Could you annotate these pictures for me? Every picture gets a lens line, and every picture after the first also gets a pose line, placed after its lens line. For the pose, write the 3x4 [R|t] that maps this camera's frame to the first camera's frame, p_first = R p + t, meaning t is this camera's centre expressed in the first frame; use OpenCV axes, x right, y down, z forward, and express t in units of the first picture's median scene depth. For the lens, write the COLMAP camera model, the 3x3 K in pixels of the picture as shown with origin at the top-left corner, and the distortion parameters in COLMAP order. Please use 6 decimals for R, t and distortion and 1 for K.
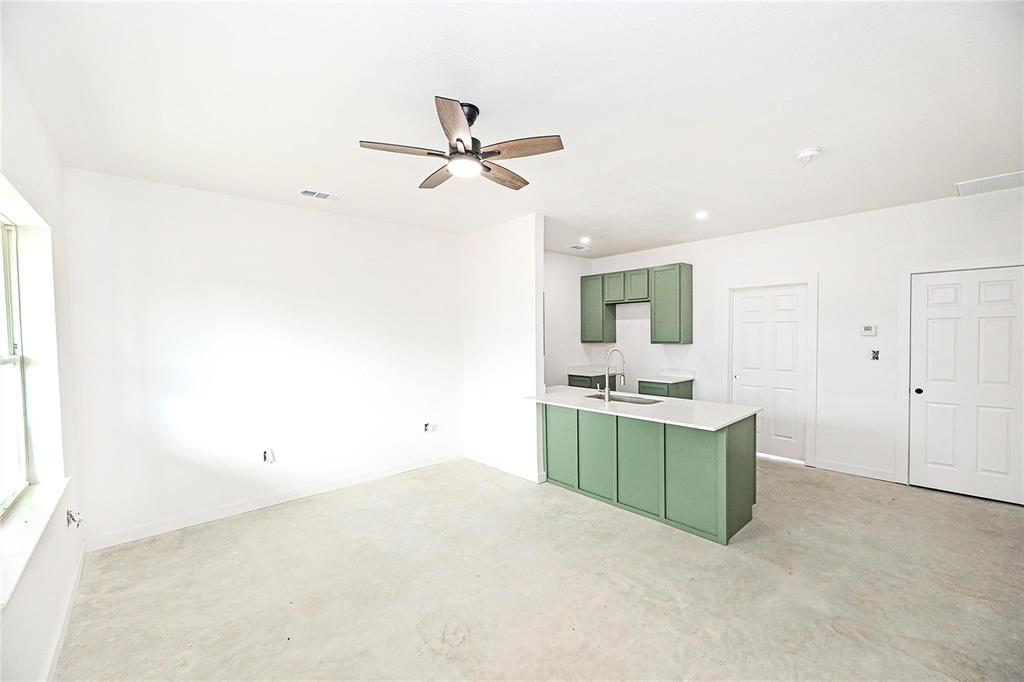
lens RADIAL K [[412.2, 0, 511.1], [0, 412.2, 345.1], [0, 0, 1]] dist [0.002173, -0.003844]
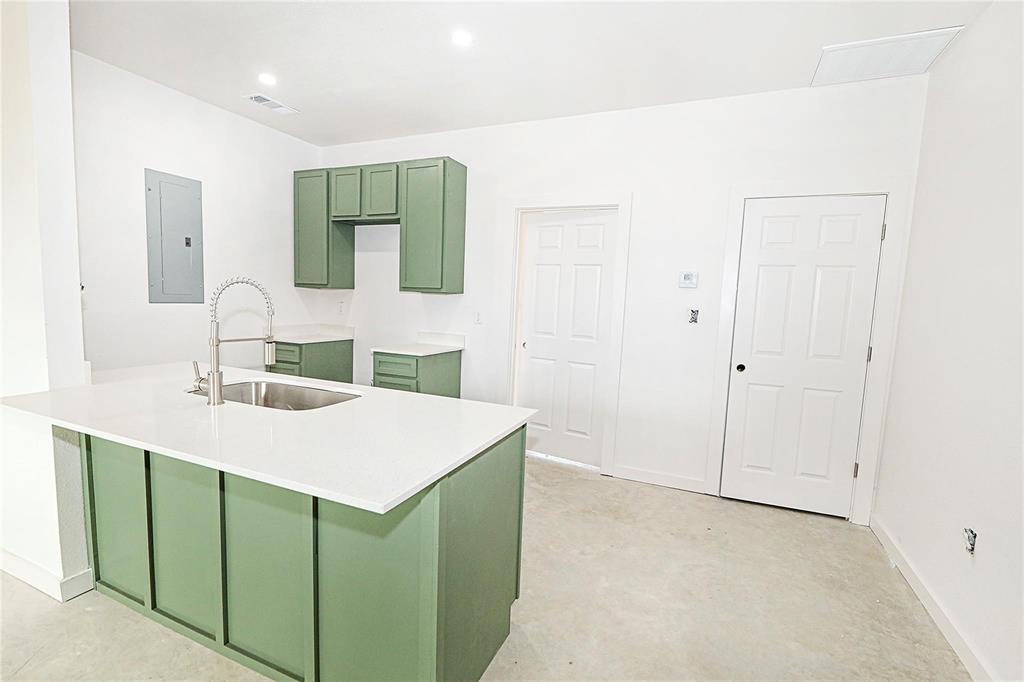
lens RADIAL K [[472.3, 0, 512.0], [0, 472.3, 341.0], [0, 0, 1]] dist [-0.000057, -0.000005]
pose [[0.908964, 0.010835, 0.416734, 0.272428], [-0.039698, 0.997369, 0.060657, 0.029454], [-0.414981, -0.071679, 0.907002, 0.399368]]
